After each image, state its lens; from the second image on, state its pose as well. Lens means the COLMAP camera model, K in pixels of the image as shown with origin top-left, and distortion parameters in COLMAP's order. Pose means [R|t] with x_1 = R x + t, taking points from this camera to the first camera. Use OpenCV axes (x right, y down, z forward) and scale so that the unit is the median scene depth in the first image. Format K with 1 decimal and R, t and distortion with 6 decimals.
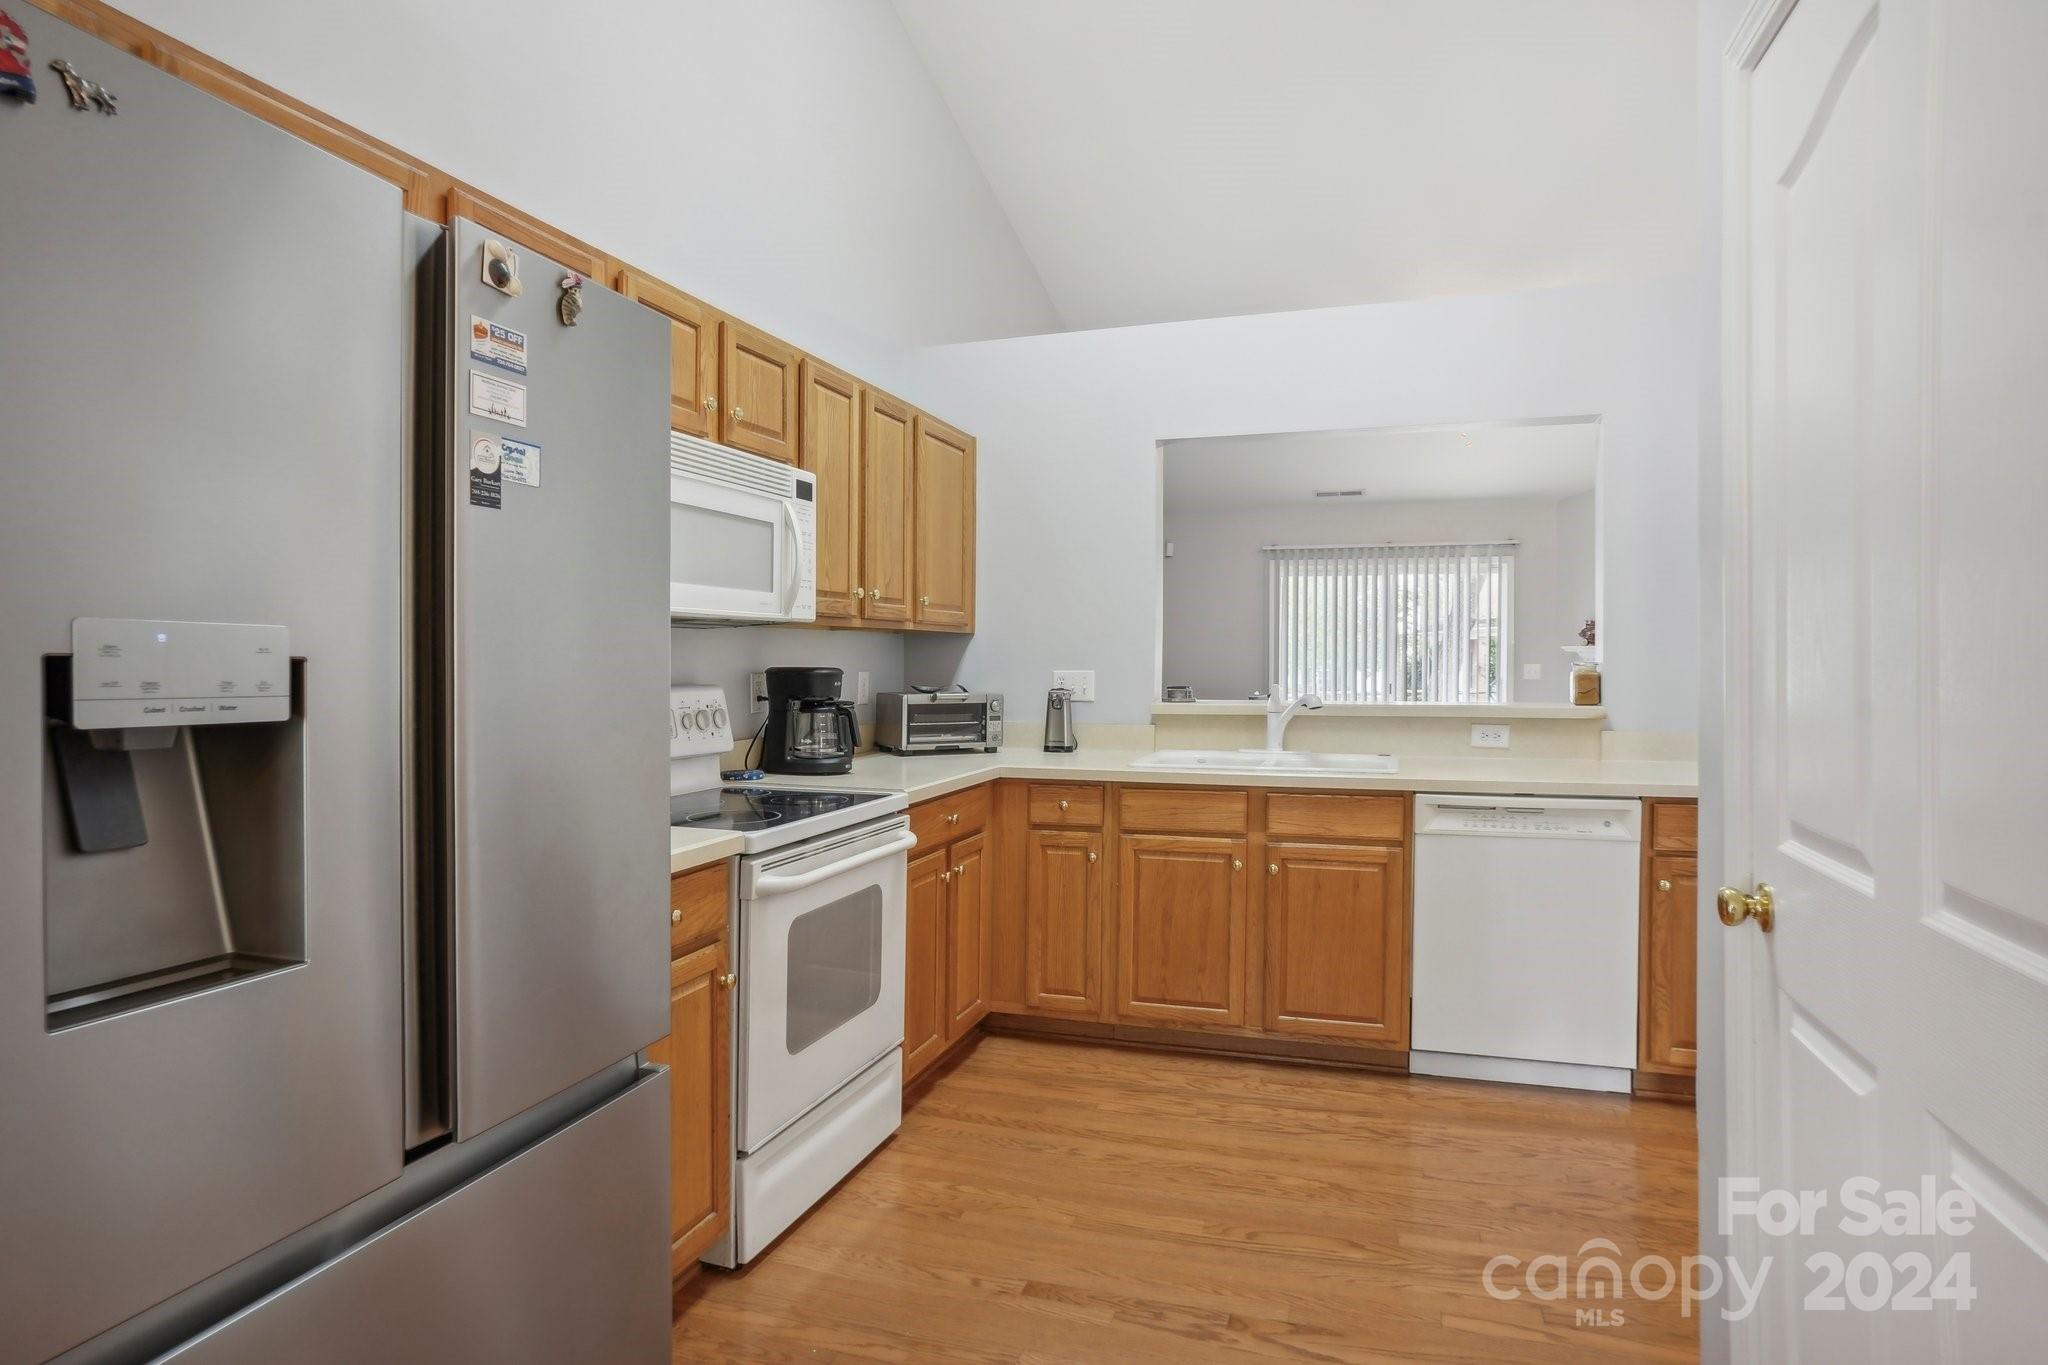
lens RADIAL K [[1114.8, 0, 1035.5], [0, 1114.8, 718.6], [0, 0, 1]] dist [-0.025420, 0.032547]
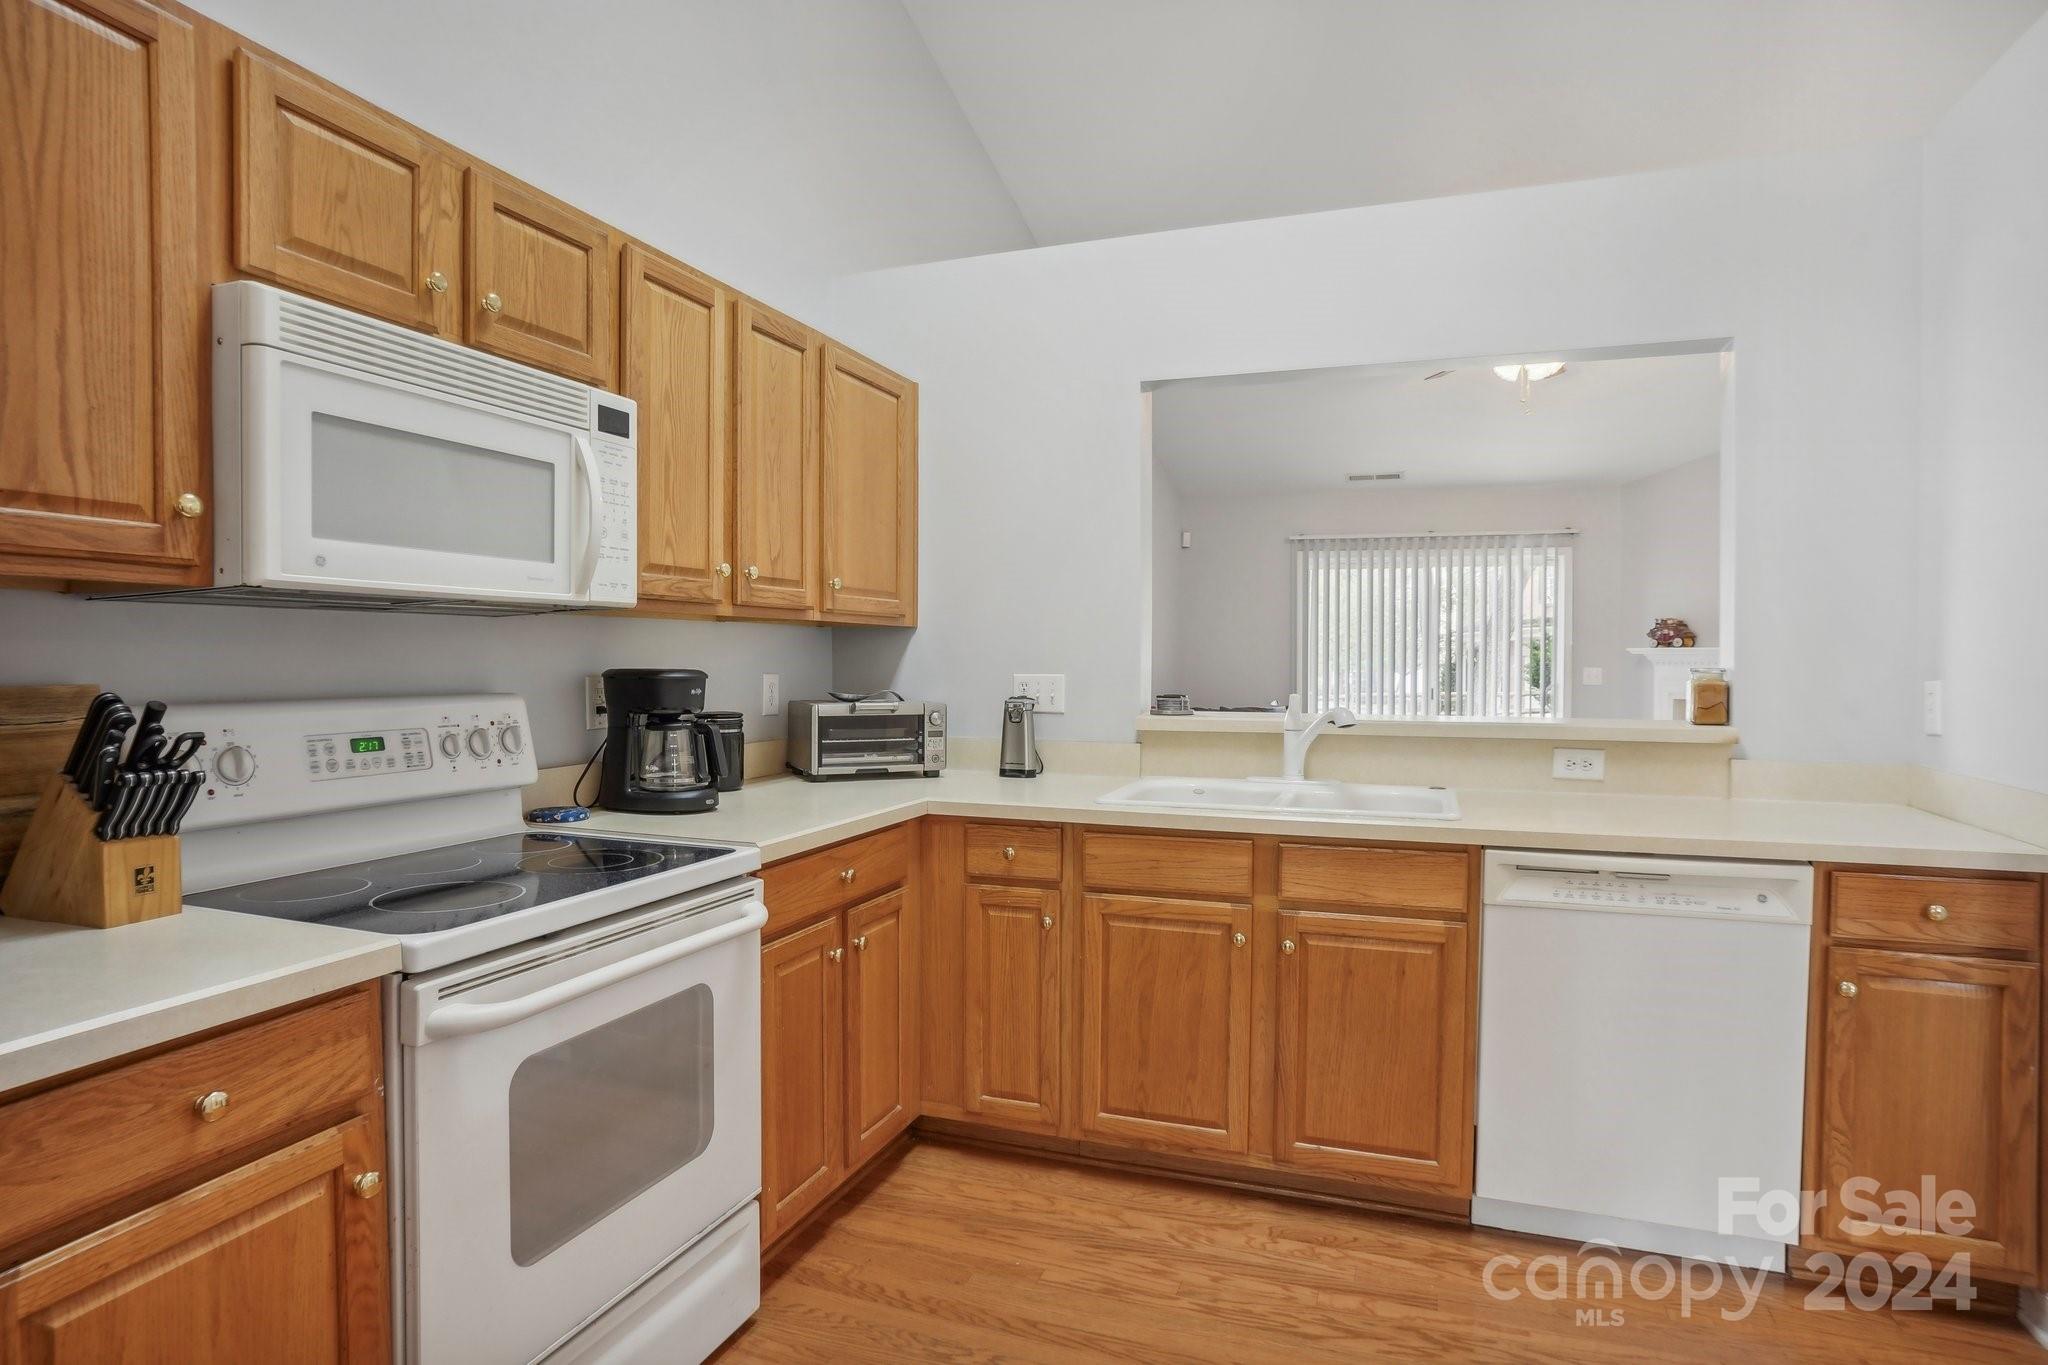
lens RADIAL K [[1101.7, 0, 1024.0], [0, 1101.7, 682.5], [0, 0, 1]] dist [-0.055801, 0.030579]
pose [[0.999072, 0.005869, -0.042666, 0.070115], [-0.007219, 0.999476, -0.031562, -0.015086], [0.042458, 0.031841, 0.998591, 0.267125]]
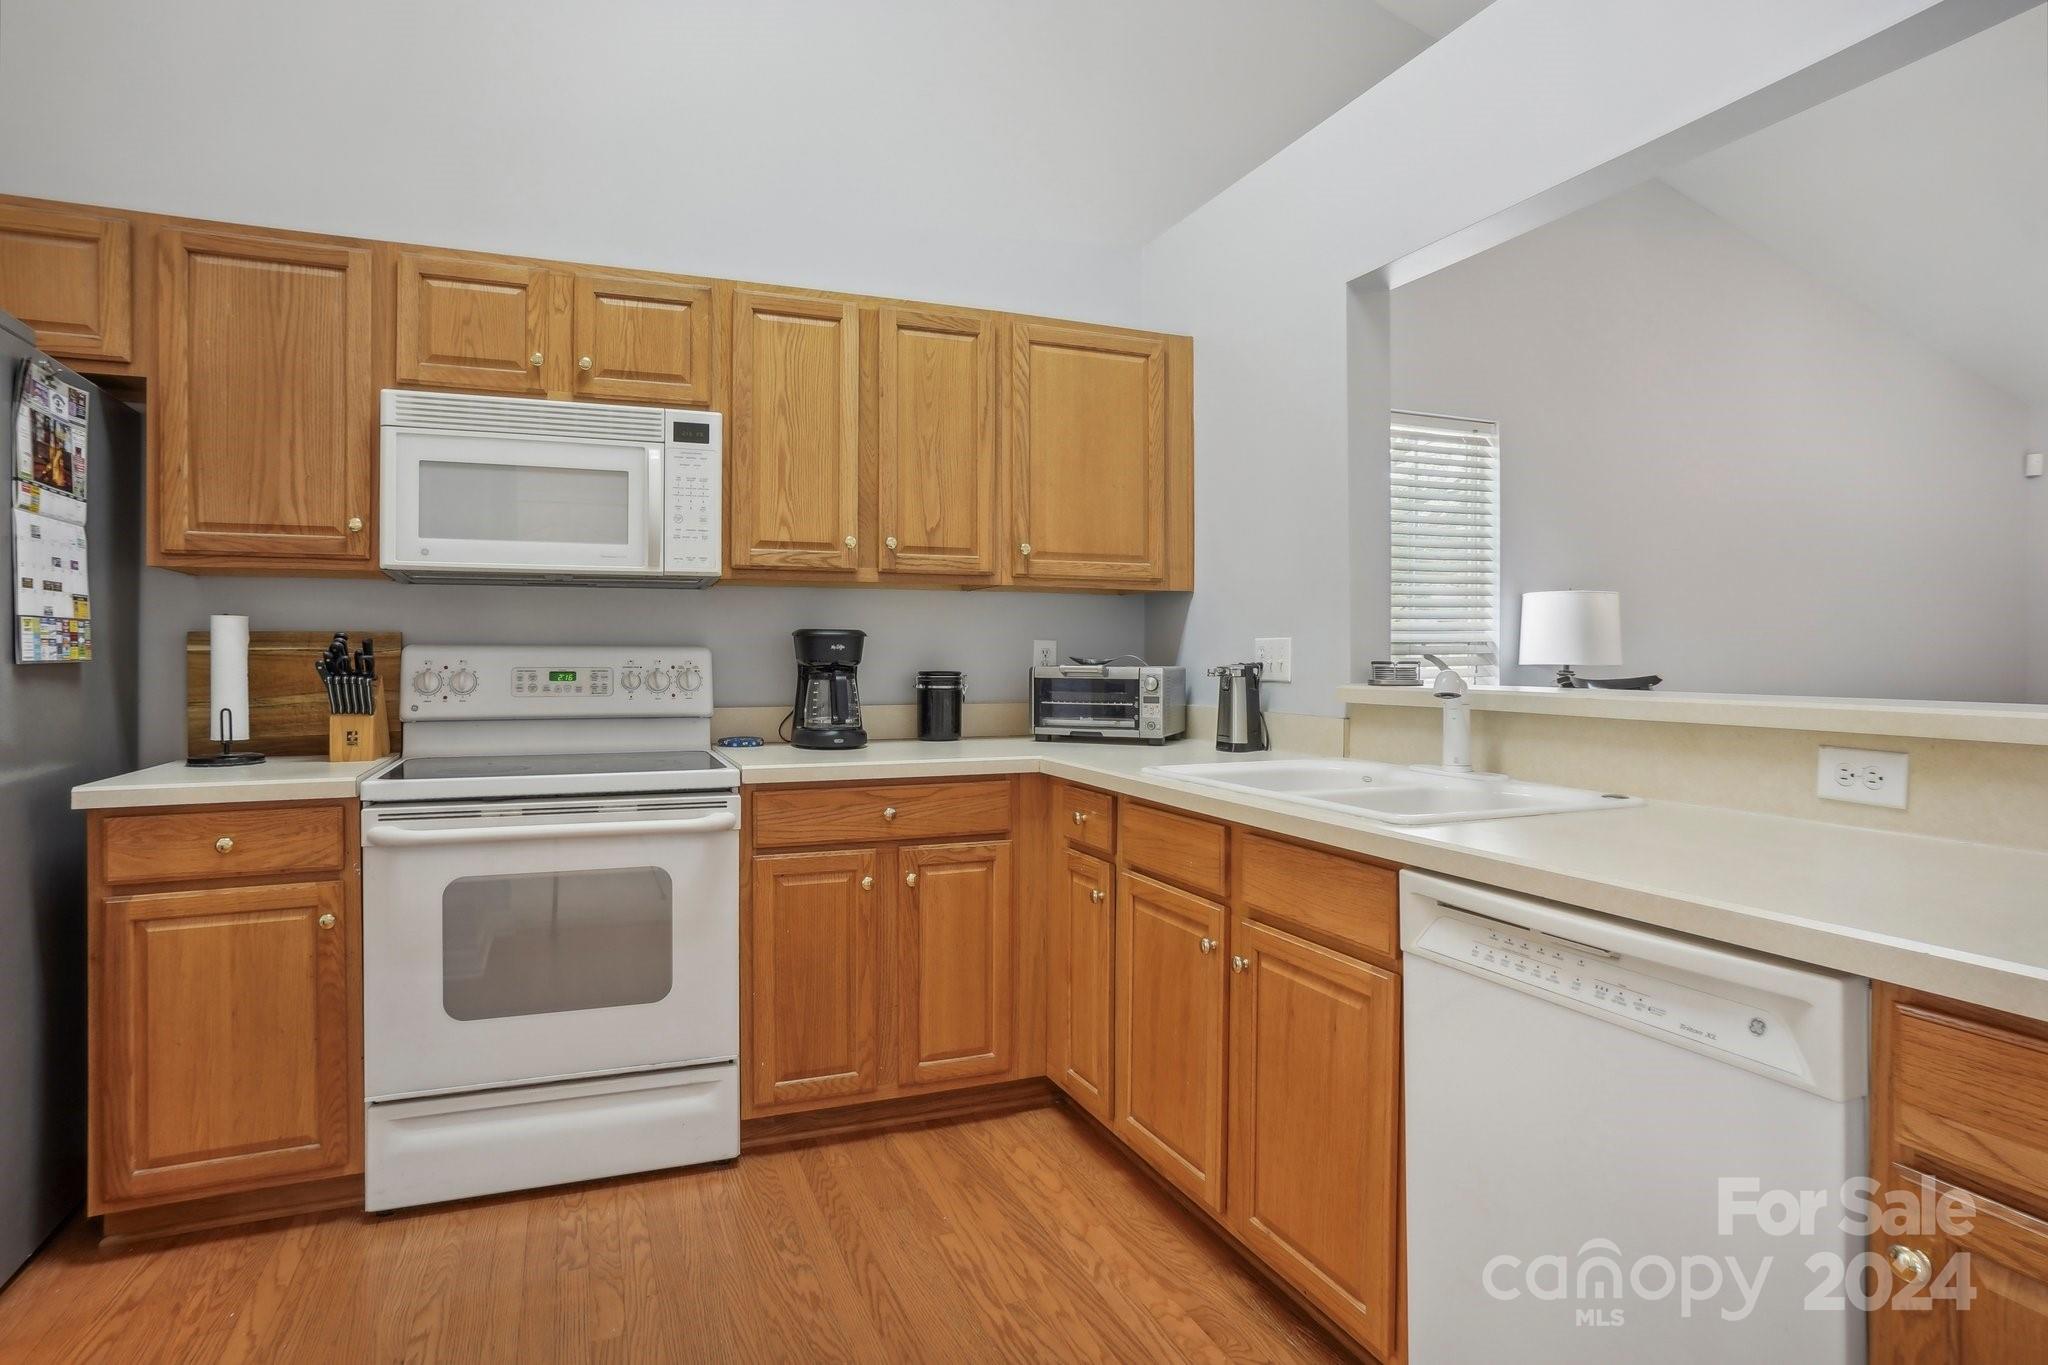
lens RADIAL K [[1101.7, 0, 1024.0], [0, 1101.7, 682.5], [0, 0, 1]] dist [-0.055801, 0.030579]
pose [[0.642554, 0.020779, -0.765959, 0.569965], [-0.044680, 0.998947, -0.010382, -0.000692], [0.764937, 0.040894, 0.642806, 0.540044]]
